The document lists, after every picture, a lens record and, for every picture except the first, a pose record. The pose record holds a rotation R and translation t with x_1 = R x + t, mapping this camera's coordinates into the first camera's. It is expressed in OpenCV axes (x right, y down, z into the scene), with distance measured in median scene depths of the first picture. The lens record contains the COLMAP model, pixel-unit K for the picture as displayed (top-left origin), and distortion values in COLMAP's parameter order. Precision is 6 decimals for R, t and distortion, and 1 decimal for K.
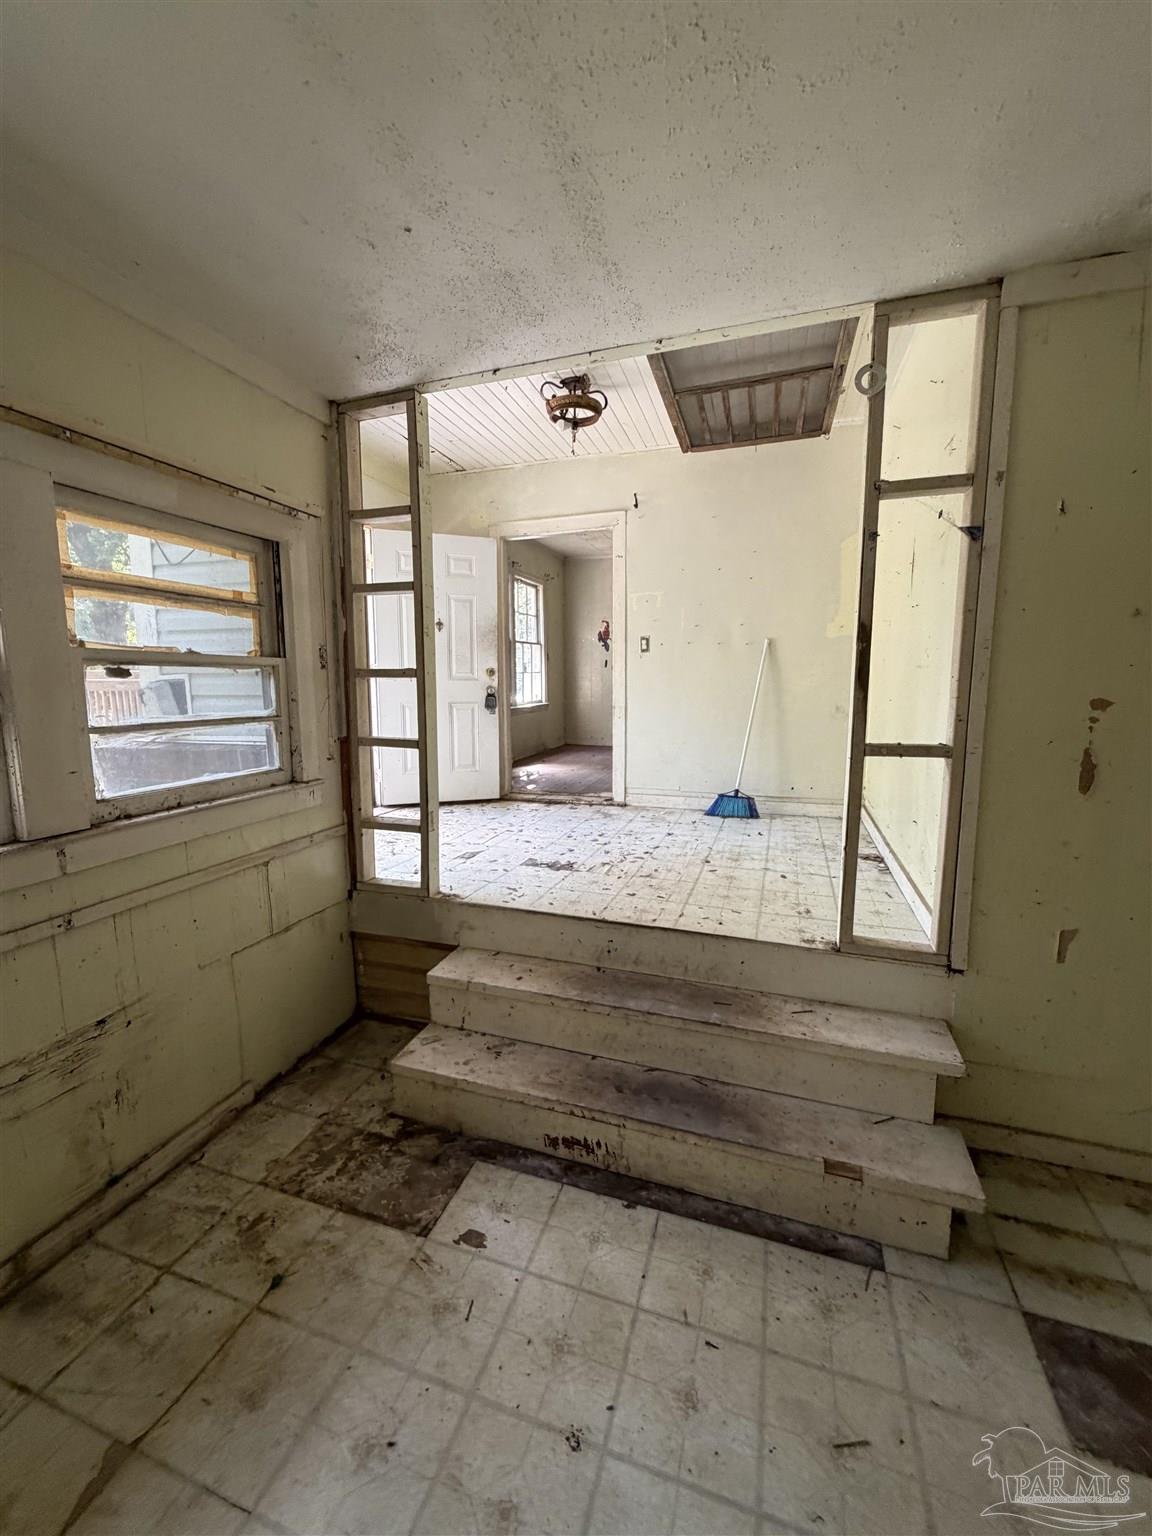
lens RADIAL K [[613.8, 0, 575.0], [0, 613.8, 762.7], [0, 0, 1]] dist [0.000339, -0.000040]
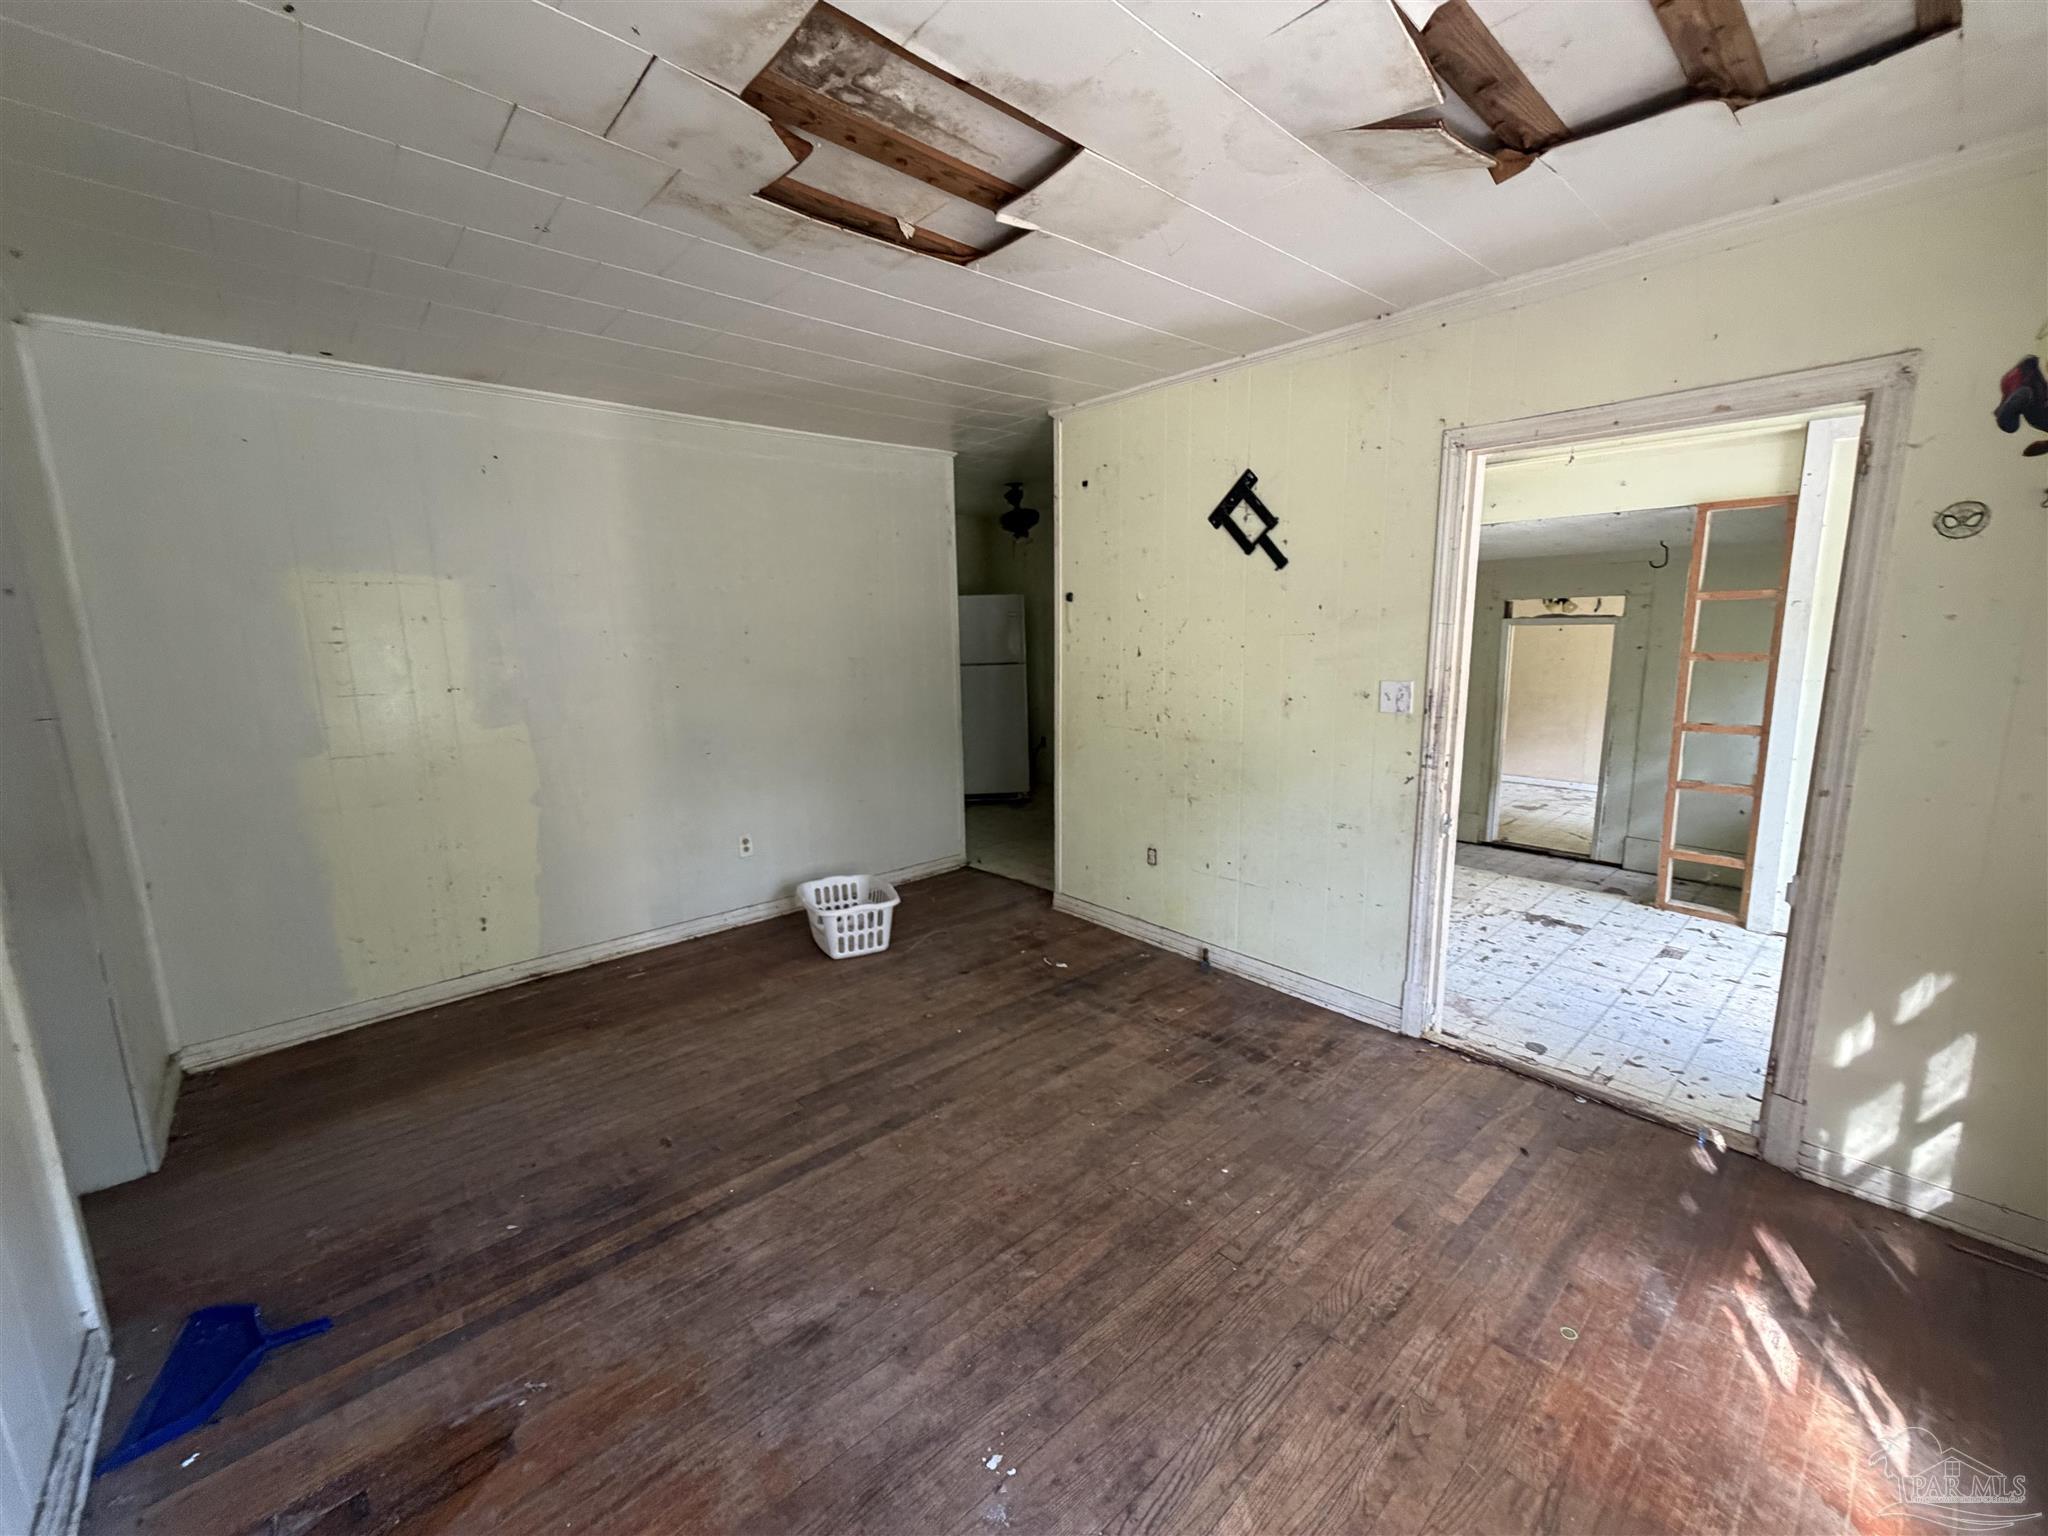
lens RADIAL K [[818.4, 0, 1031.9], [0, 818.4, 765.3], [0, 0, 1]] dist [0.000339, -0.000040]
pose [[-0.869326, -0.065125, 0.489929, 0.056450], [0.084113, 0.957325, 0.276503, -0.480418], [-0.487028, 0.281581, -0.826750, 2.290793]]
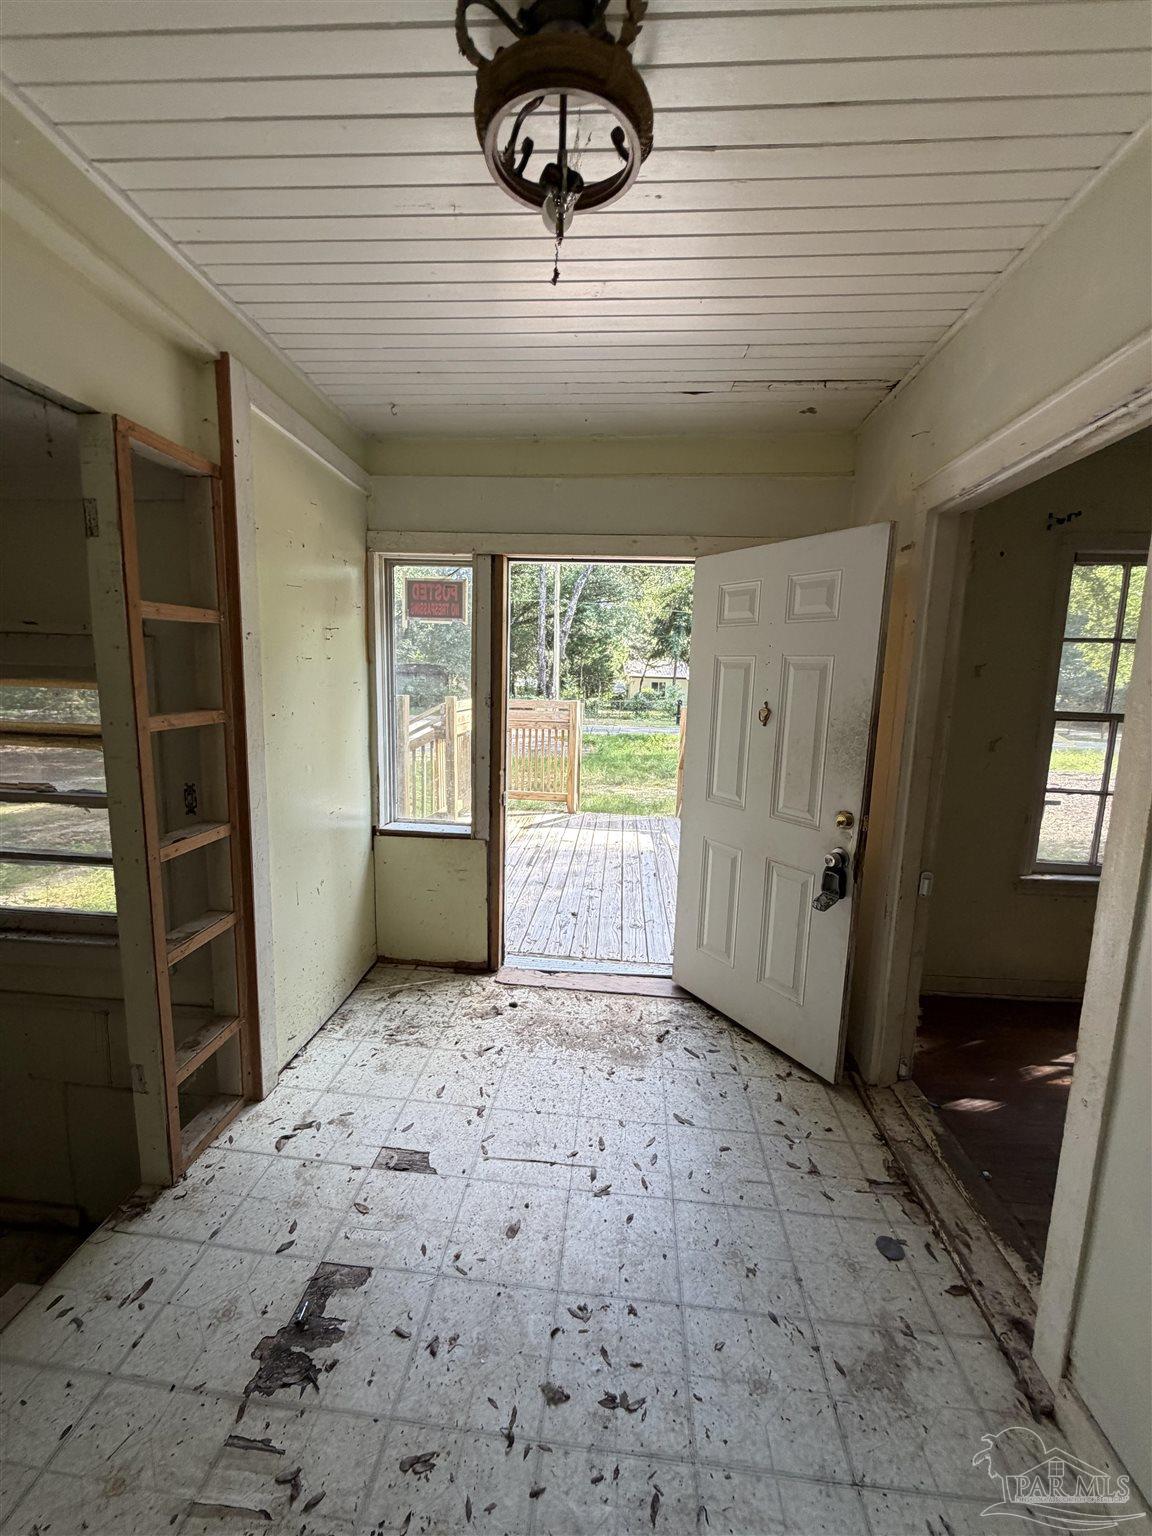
lens RADIAL K [[613.8, 0, 575.0], [0, 613.8, 762.7], [0, 0, 1]] dist [0.000339, -0.000040]
pose [[0.239014, 0.148336, -0.959619, 0.349025], [-0.158138, 0.981015, 0.112256, -0.294484], [0.958053, 0.124922, 0.257934, 0.964199]]
